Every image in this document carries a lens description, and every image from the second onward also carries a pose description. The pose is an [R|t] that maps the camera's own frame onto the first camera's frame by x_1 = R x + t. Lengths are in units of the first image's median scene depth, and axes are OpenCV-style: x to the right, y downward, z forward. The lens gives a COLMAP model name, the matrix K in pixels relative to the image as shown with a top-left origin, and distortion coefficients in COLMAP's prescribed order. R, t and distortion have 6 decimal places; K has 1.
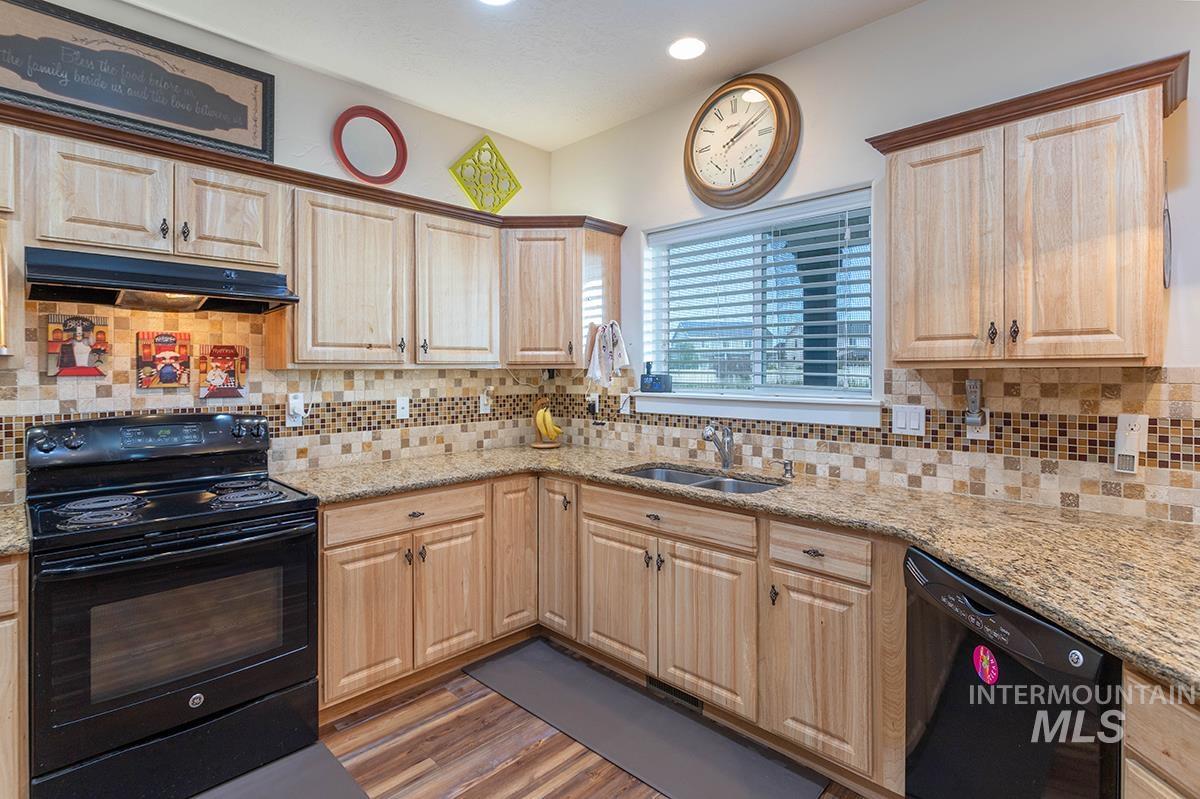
lens RADIAL K [[623.1, 0, 629.2], [0, 623.1, 366.7], [0, 0, 1]] dist [-0.001195, 0.001358]
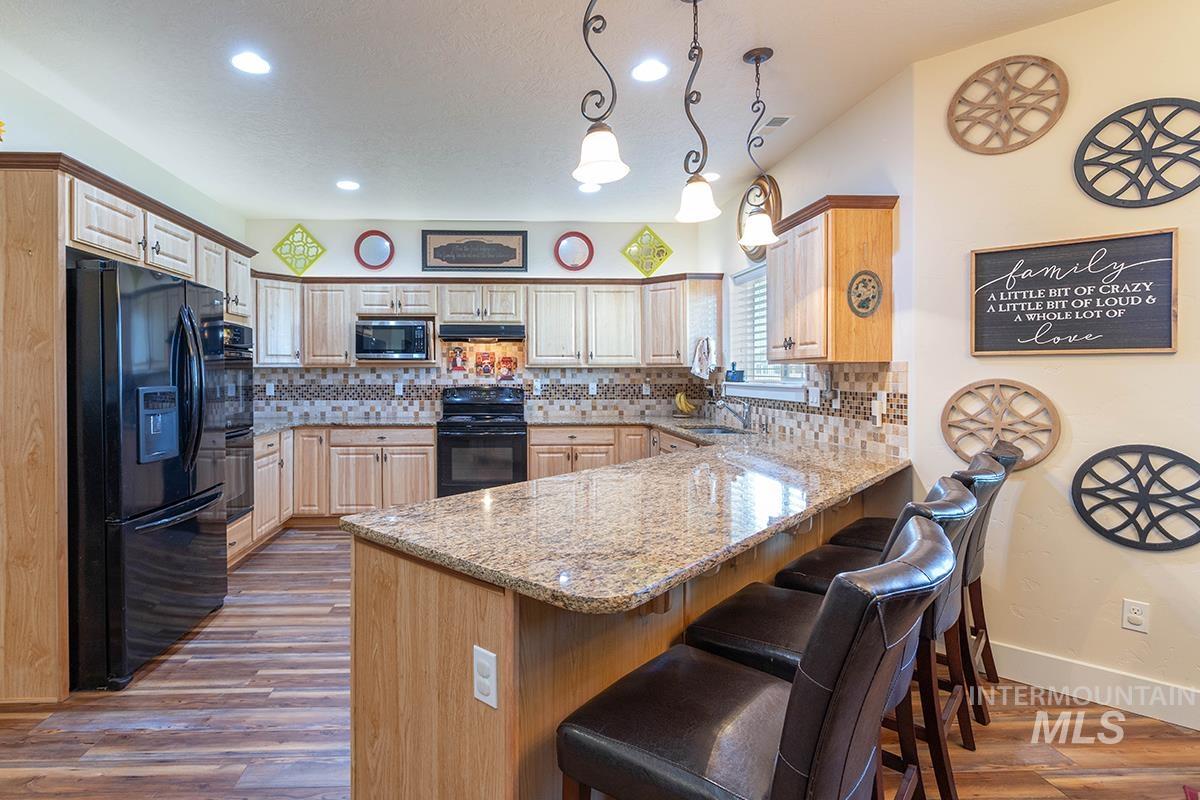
lens RADIAL K [[1147.3, 0, 599.1], [0, 1147.3, 378.5], [0, 0, 1]] dist [-0.006158, -0.001202]
pose [[0.713406, -0.001811, -0.700748, 2.234263], [0.003608, 0.999993, 0.001089, 0.035647], [0.700741, -0.003305, 0.713408, -1.549500]]
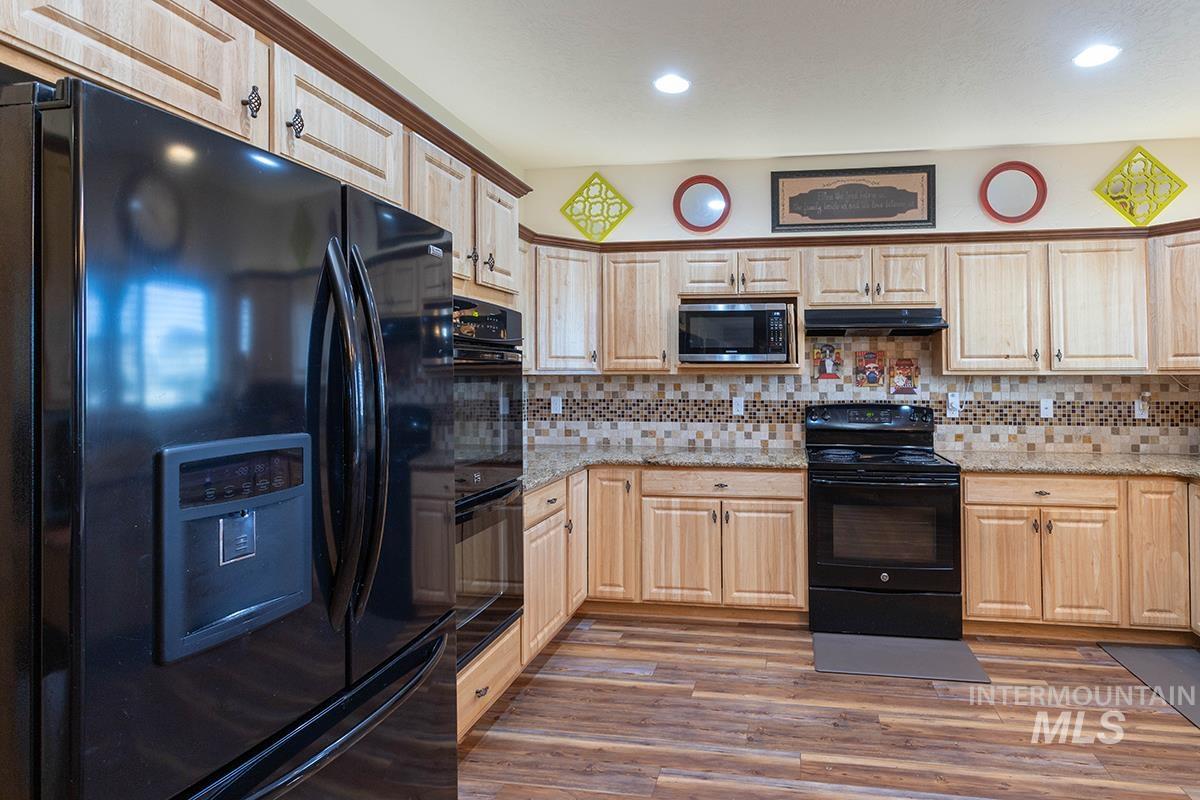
lens RADIAL K [[756.9, 0, 600.2], [0, 756.9, 357.1], [0, 0, 1]] dist [-0.001771, 0.002532]
pose [[0.518934, -0.018771, -0.854608, 0.453827], [0.002991, 0.999793, -0.020144, -0.003646], [0.854809, 0.007897, 0.518883, -0.488605]]
